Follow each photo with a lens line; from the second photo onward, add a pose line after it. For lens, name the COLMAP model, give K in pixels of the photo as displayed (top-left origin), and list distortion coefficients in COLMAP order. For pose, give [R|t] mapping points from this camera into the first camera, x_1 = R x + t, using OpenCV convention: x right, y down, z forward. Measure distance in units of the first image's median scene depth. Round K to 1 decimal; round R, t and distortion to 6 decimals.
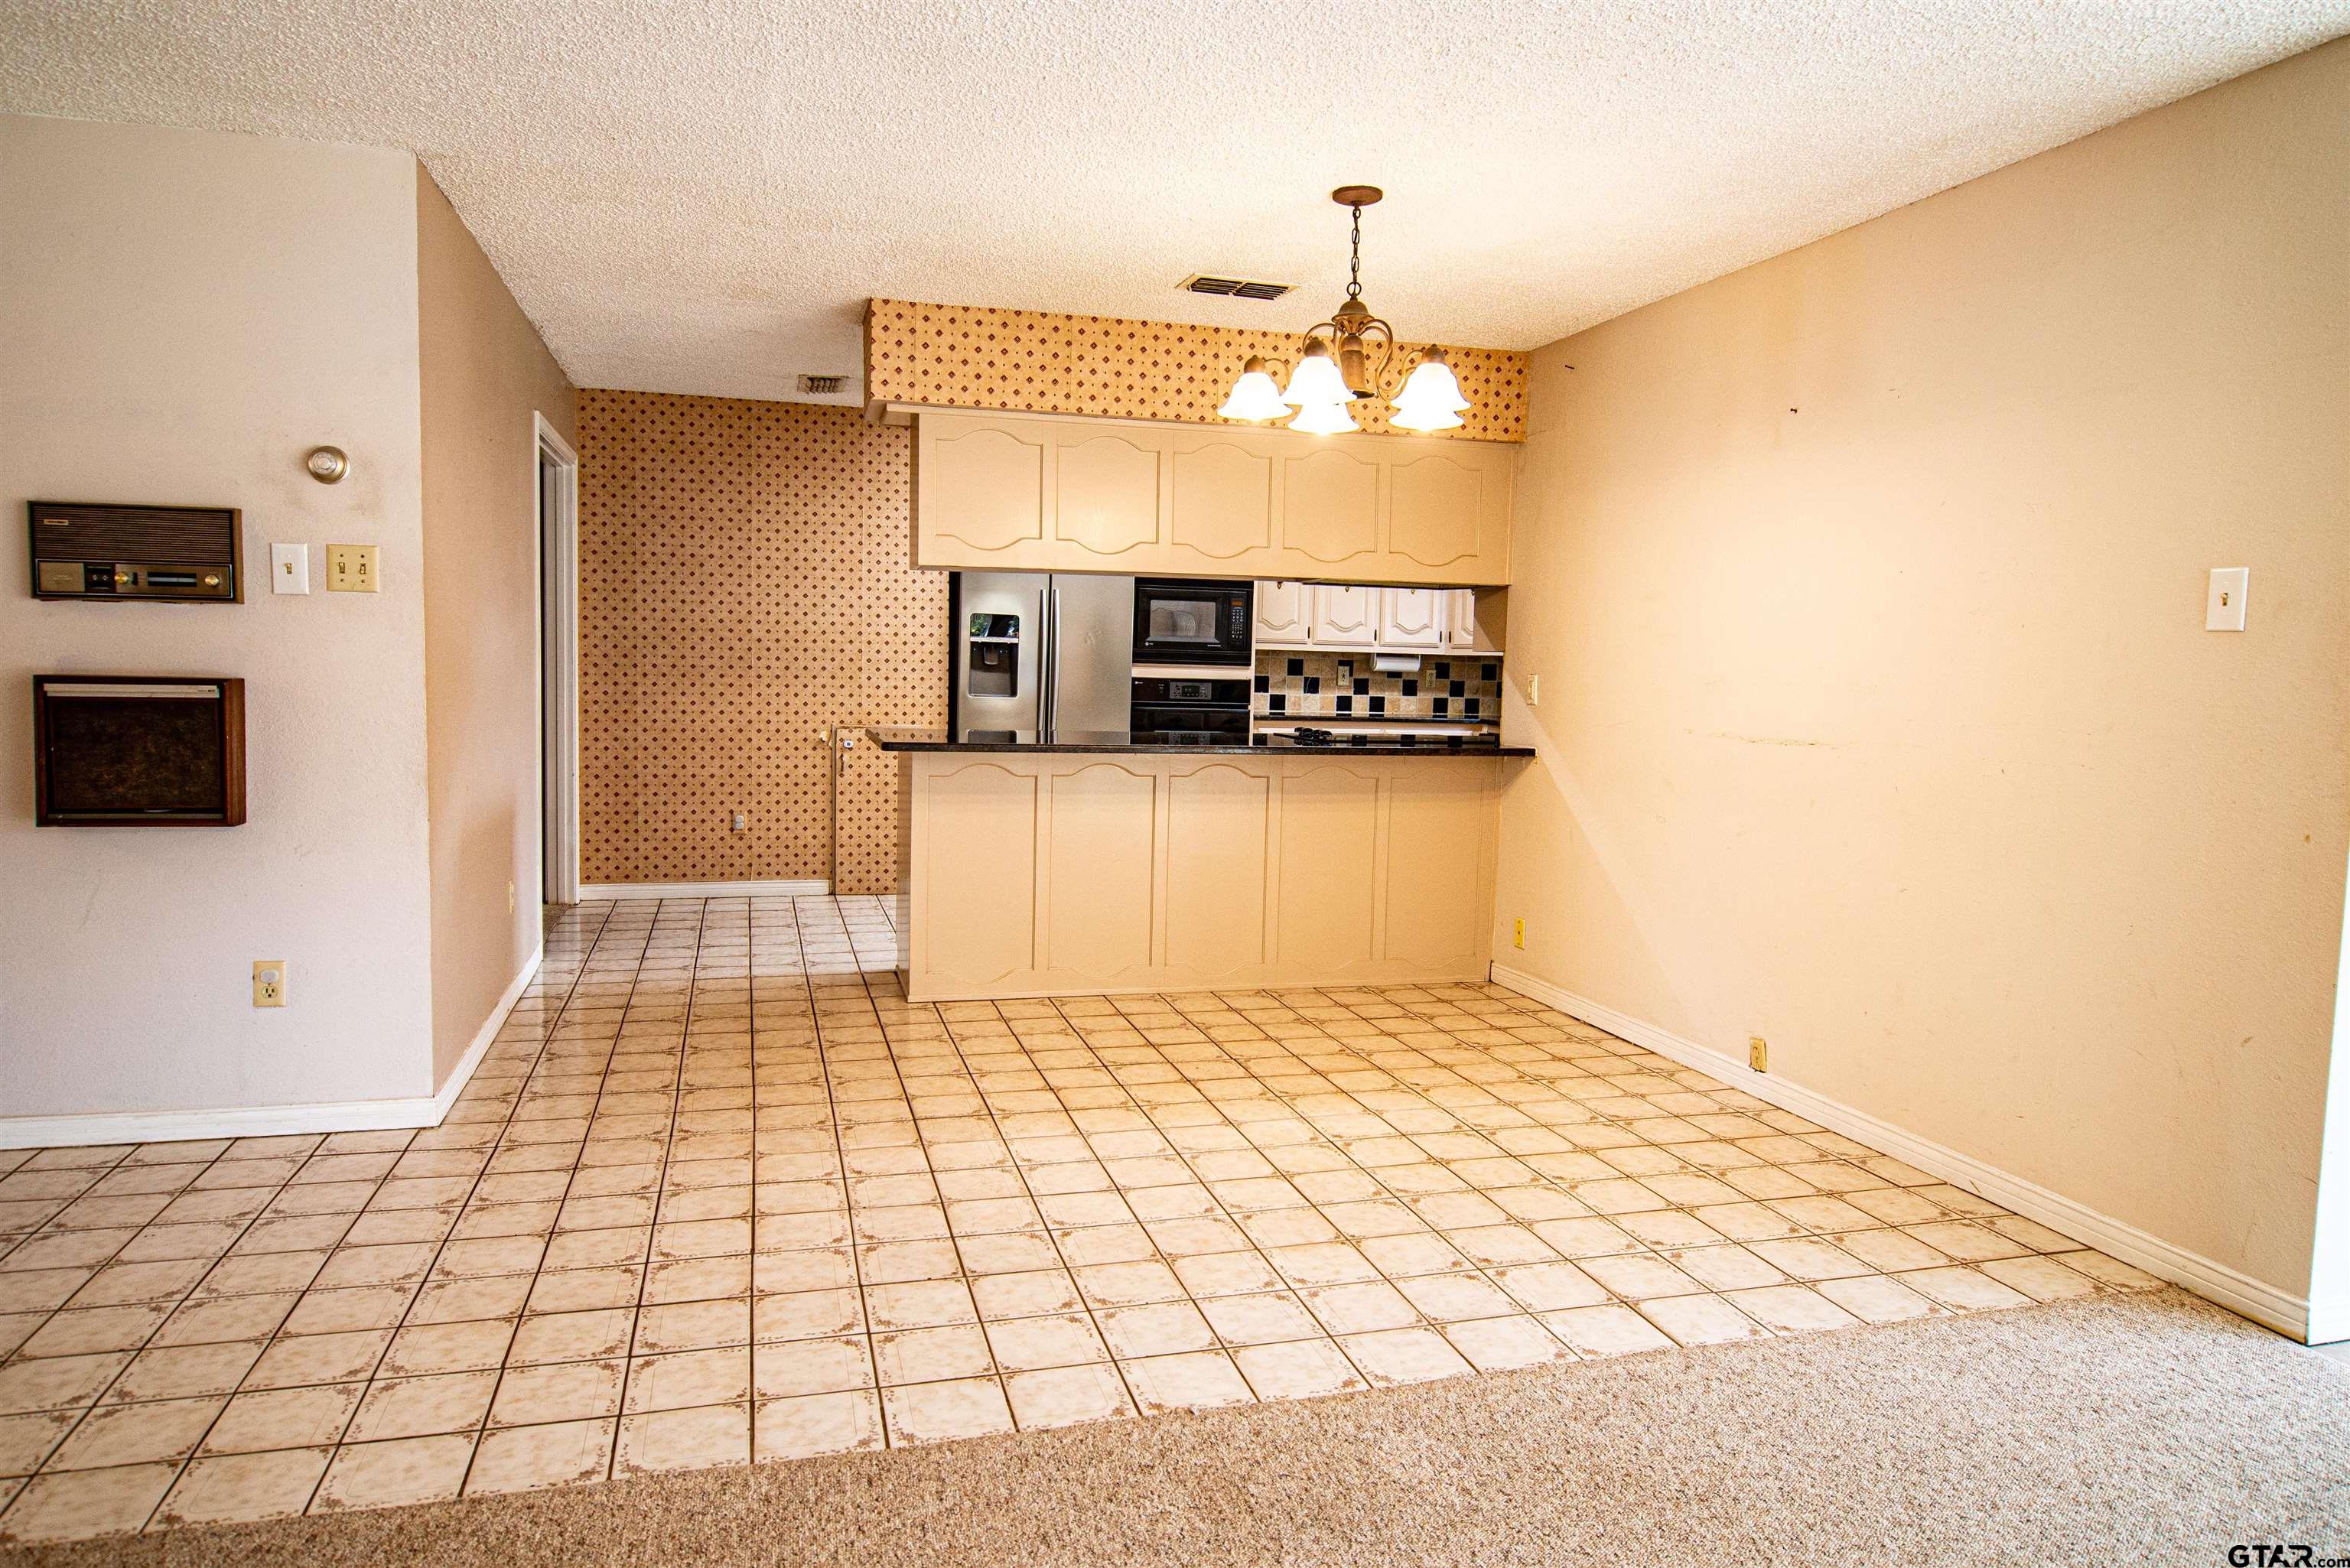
lens RADIAL K [[1513.0, 0, 1175.0], [0, 1513.0, 784.0], [0, 0, 1]] dist [-0.002154, -0.000775]
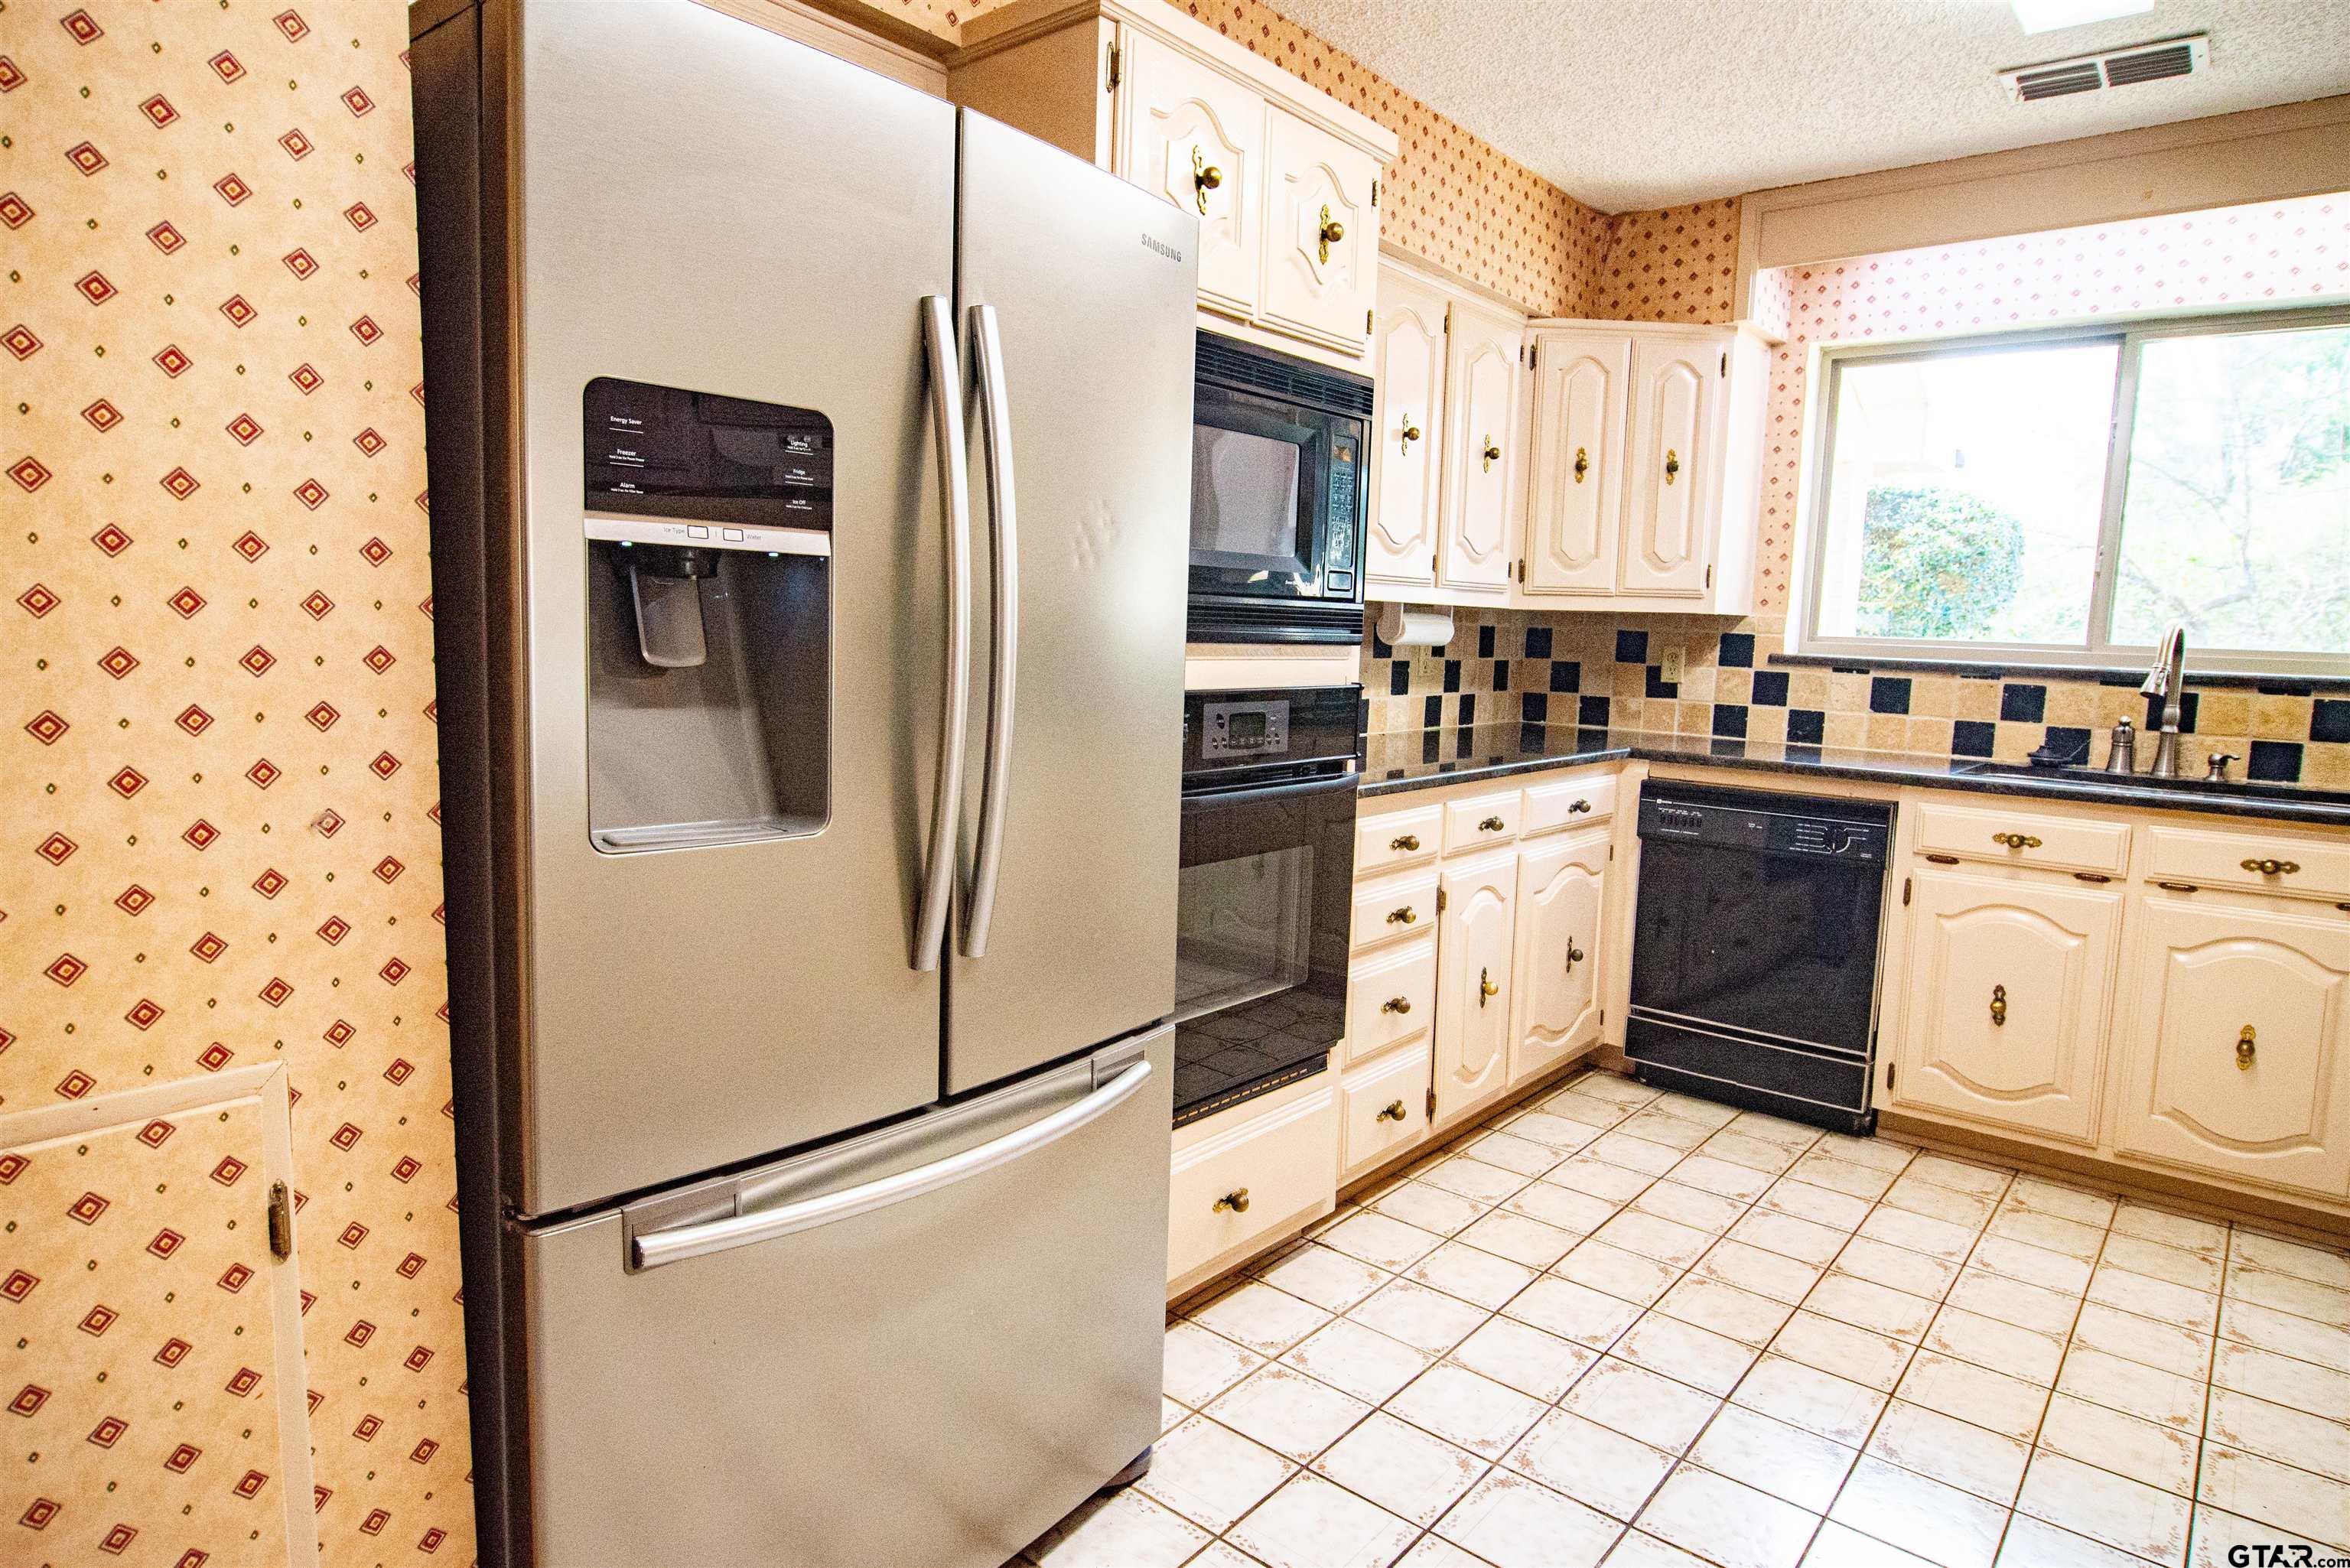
lens RADIAL K [[1339.7, 0, 1170.8], [0, 1339.7, 776.3], [0, 0, 1]] dist [-0.003030, -0.009514]
pose [[0.827318, -0.066612, 0.557771, -0.168697], [0.037965, 0.997304, 0.062792, -0.075272], [-0.560450, -0.030773, 0.827617, 0.844429]]
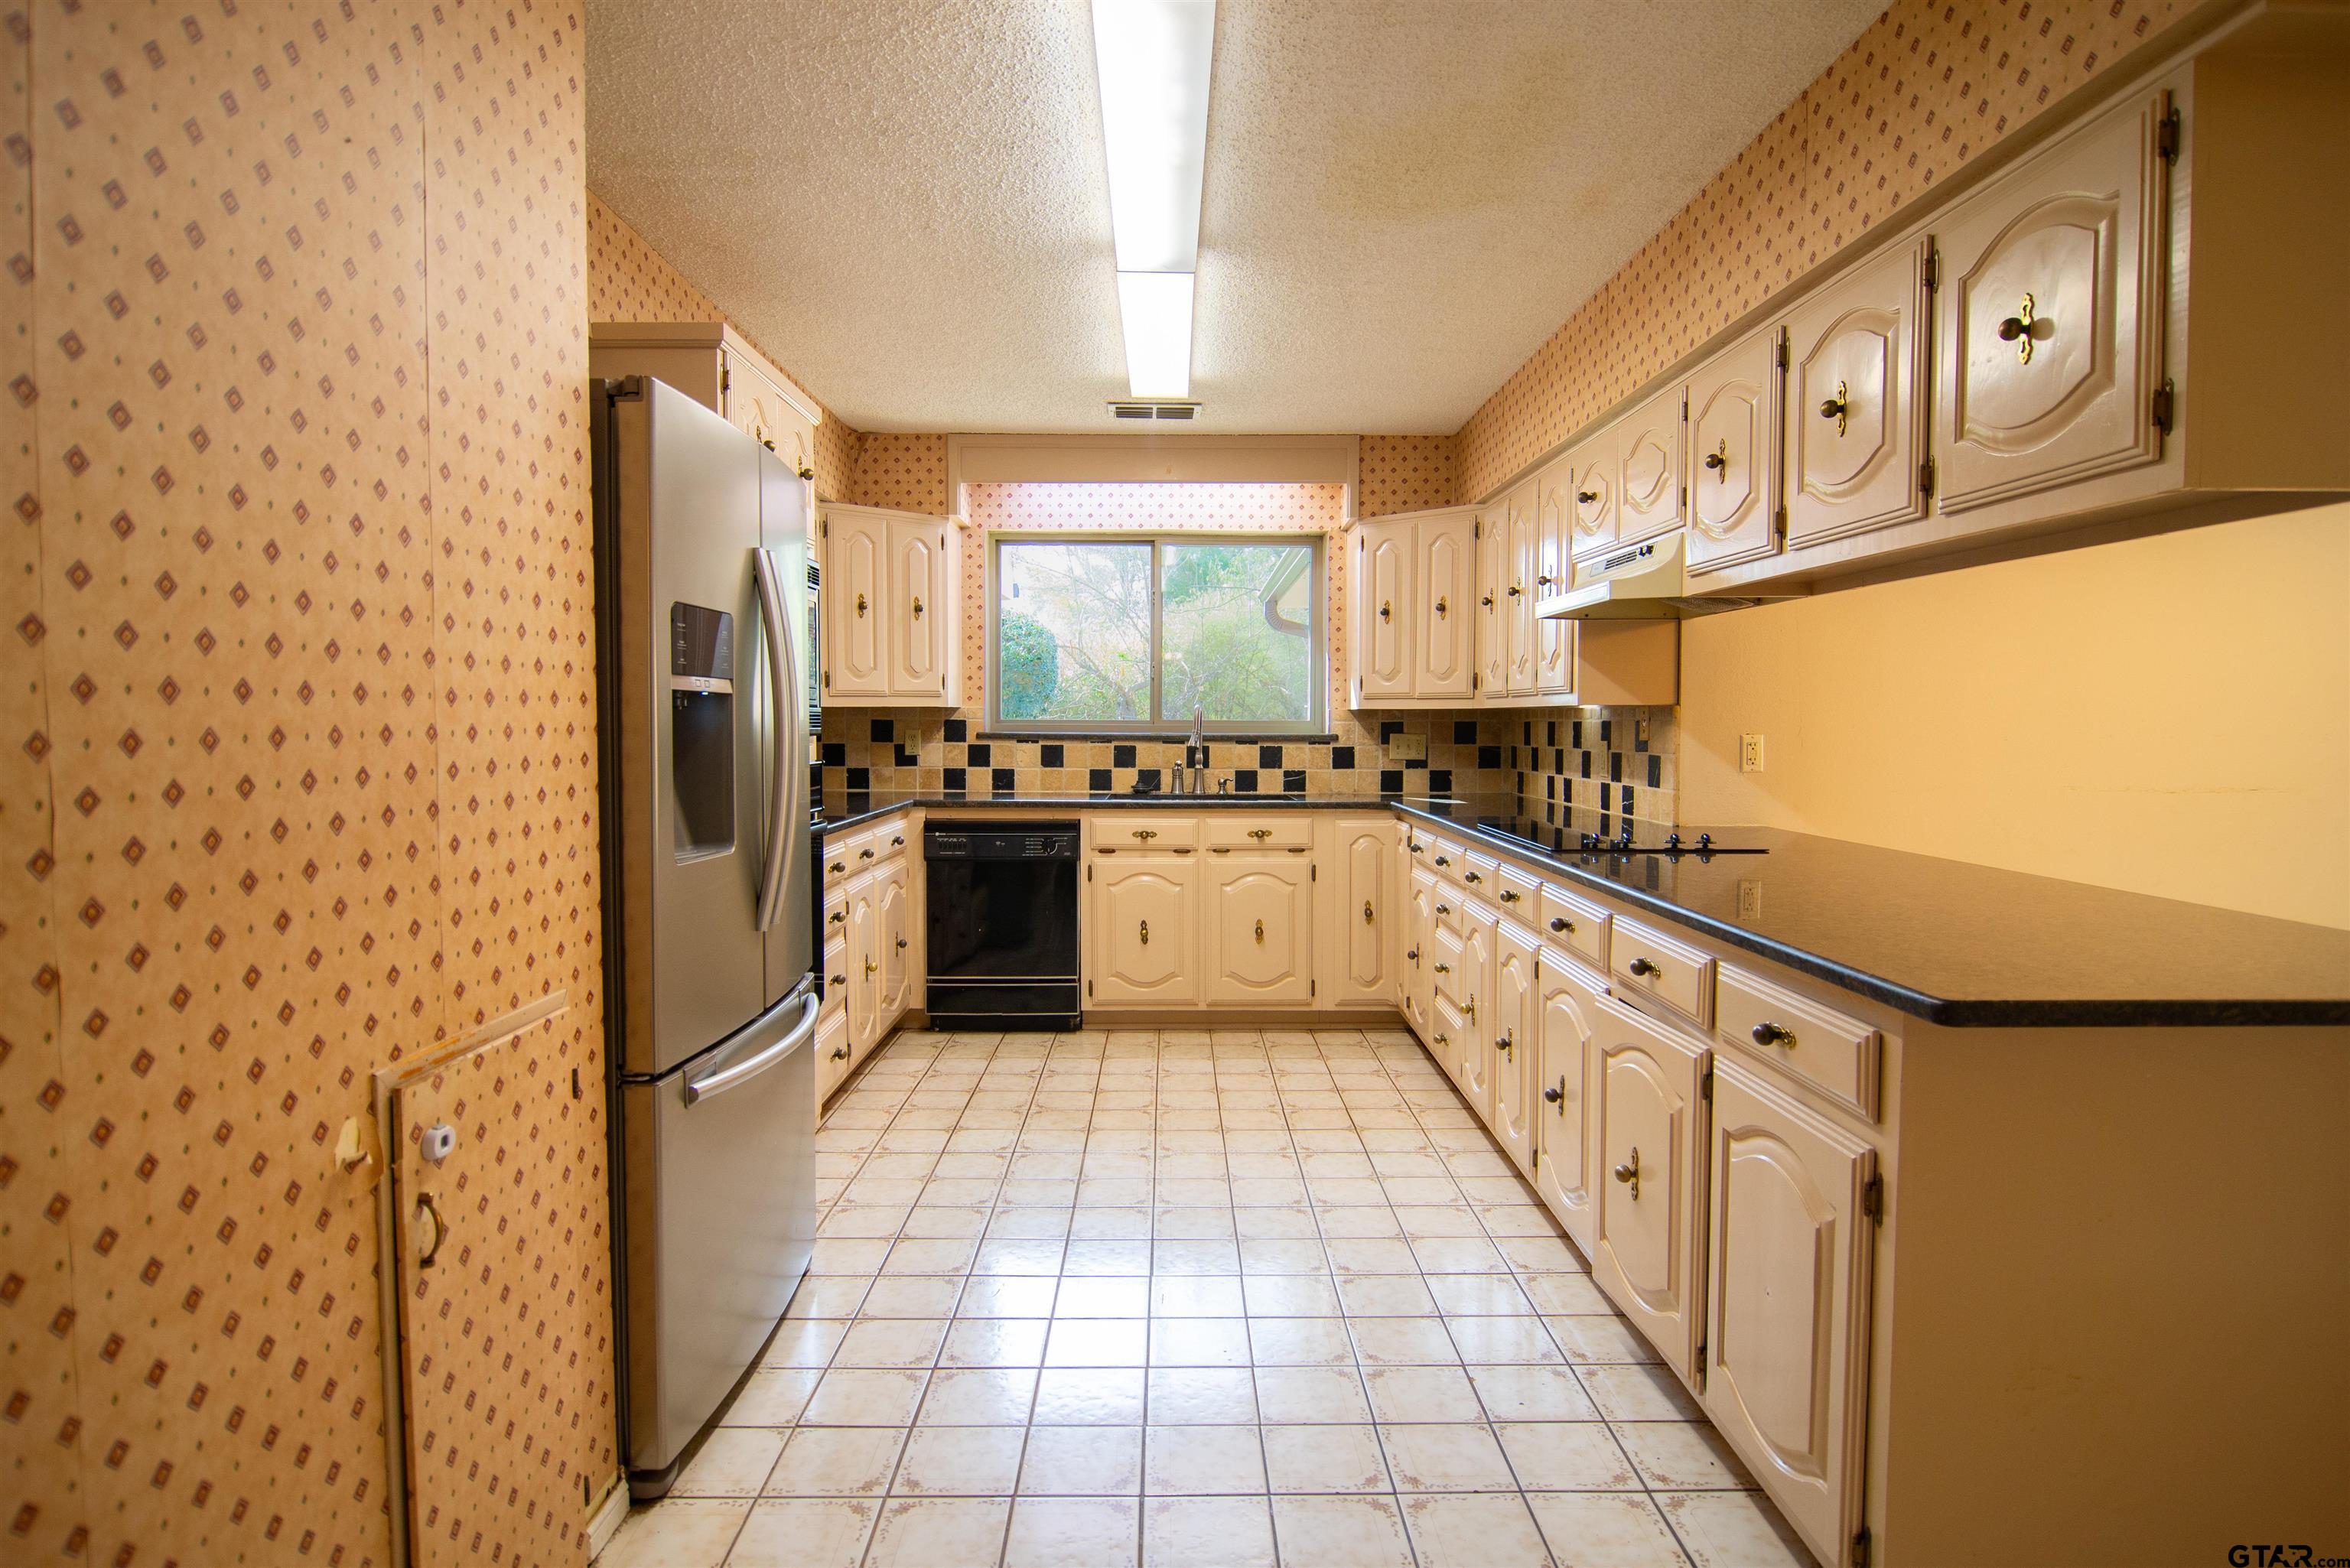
lens RADIAL K [[1281.6, 0, 1185.1], [0, 1281.6, 778.1], [0, 0, 1]] dist [-0.016393, -0.000002]
pose [[0.257016, -0.068849, 0.963952, -0.368393], [0.084270, 0.995256, 0.048616, -0.080774], [-0.962726, 0.068738, 0.261599, 0.837579]]
